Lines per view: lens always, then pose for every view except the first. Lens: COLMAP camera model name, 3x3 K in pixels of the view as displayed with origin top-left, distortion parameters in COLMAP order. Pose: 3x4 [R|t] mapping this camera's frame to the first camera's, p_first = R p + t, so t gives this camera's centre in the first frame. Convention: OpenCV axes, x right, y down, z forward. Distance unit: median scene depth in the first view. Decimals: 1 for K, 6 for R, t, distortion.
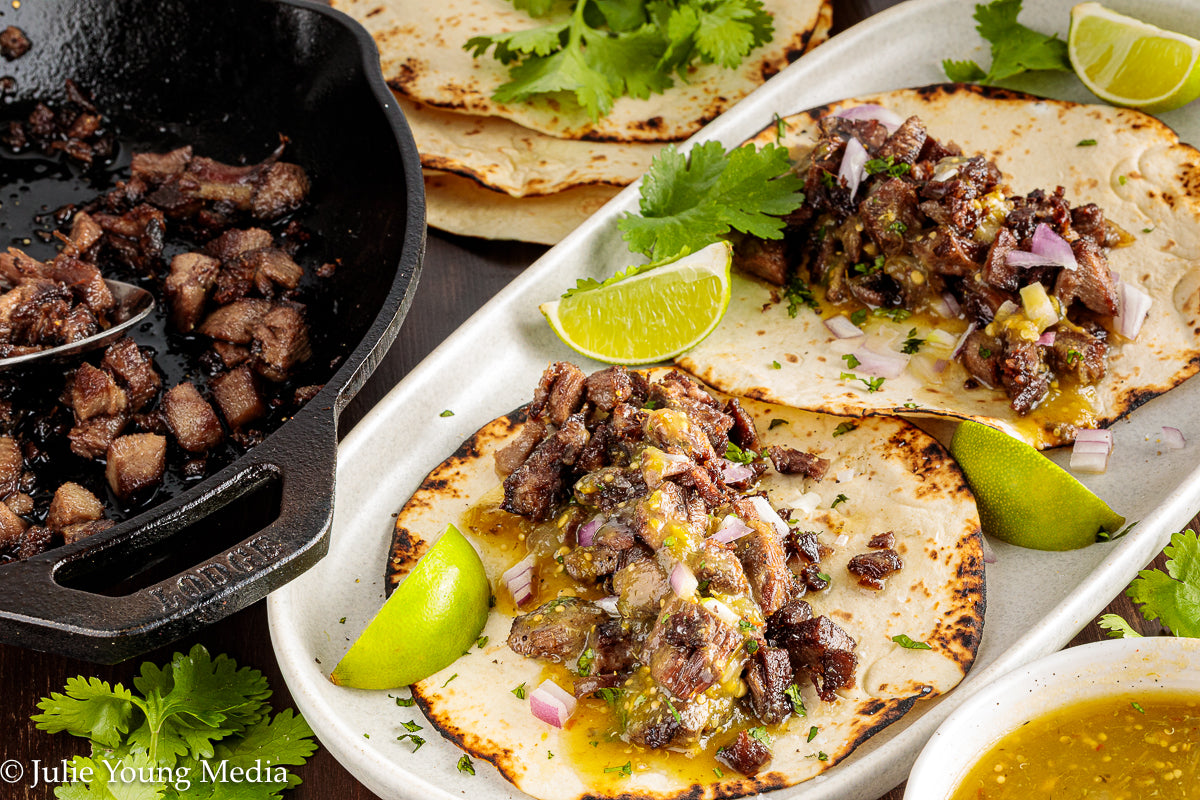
lens RADIAL K [[4006.5, 0, 711.7], [0, 4006.5, 400.1], [0, 0, 1]] dist [-0.080546, -2.702371]
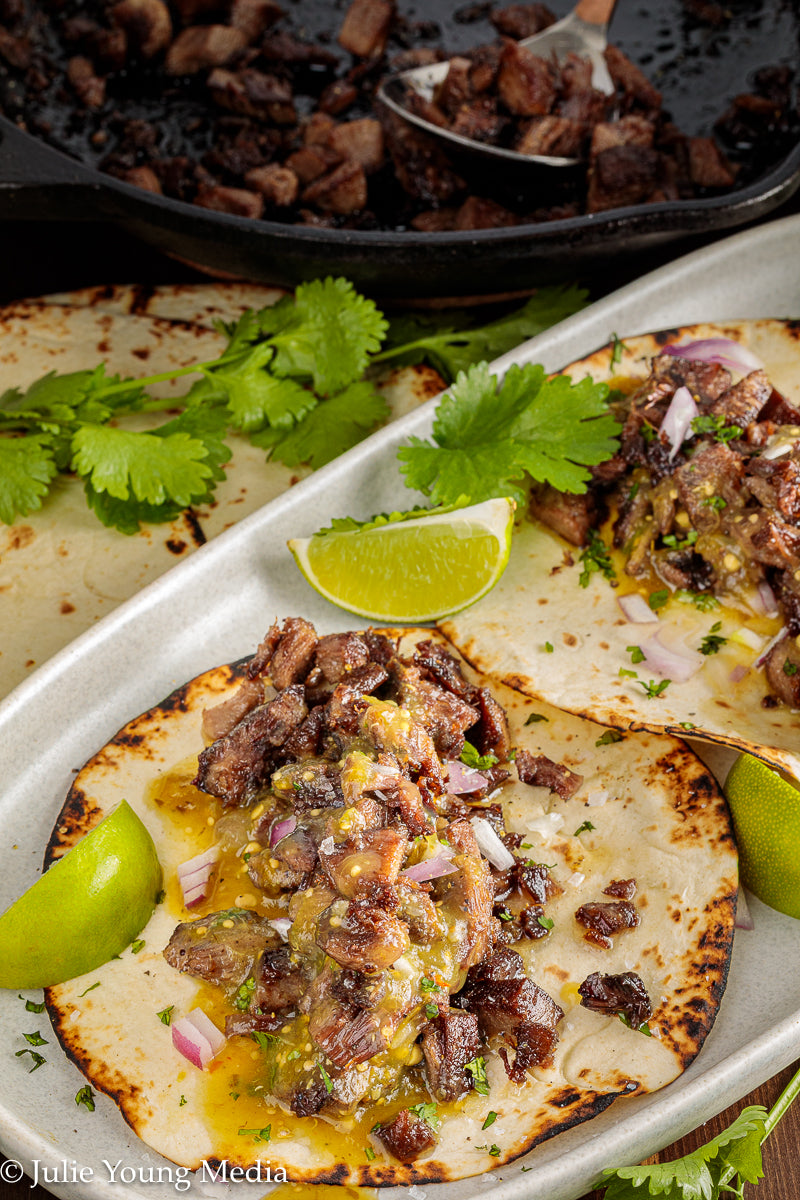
lens RADIAL K [[4006.5, 0, 506.2], [0, 4006.5, 600.7], [0, 0, 1]] dist [-0.080546, -2.702371]
pose [[0.987774, 0.134771, -0.078349, 0.076334], [-0.128864, 0.988736, 0.076127, -0.086500], [0.087726, -0.065100, 0.994015, 0.154260]]
